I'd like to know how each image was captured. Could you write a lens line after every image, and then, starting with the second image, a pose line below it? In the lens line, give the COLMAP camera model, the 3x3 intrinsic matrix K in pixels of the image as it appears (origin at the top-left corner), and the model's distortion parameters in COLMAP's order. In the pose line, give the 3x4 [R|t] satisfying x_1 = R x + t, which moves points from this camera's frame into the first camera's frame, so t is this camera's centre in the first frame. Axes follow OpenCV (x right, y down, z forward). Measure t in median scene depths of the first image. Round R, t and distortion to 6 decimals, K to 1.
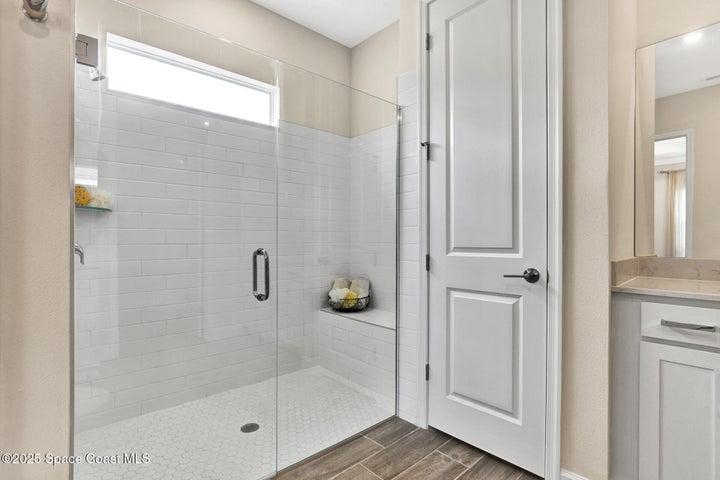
lens RADIAL K [[347.4, 0, 360.0], [0, 347.4, 240.0], [0, 0, 1]] dist [-0.017939, 0.000001]
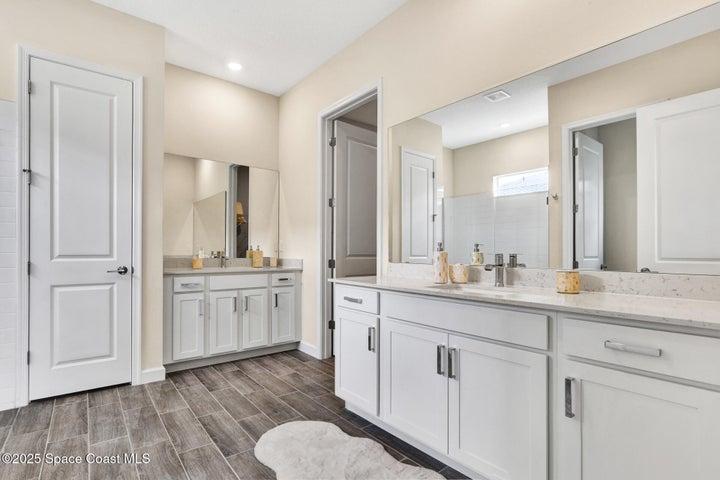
lens RADIAL K [[333.0, 0, 361.6], [0, 333.0, 249.7], [0, 0, 1]] dist [-0.001917, -0.000006]
pose [[0.027457, 0.000539, 0.999623, -1.080660], [-0.004069, 0.999992, -0.000428, -0.004091], [-0.999615, -0.004056, 0.027459, -0.236309]]
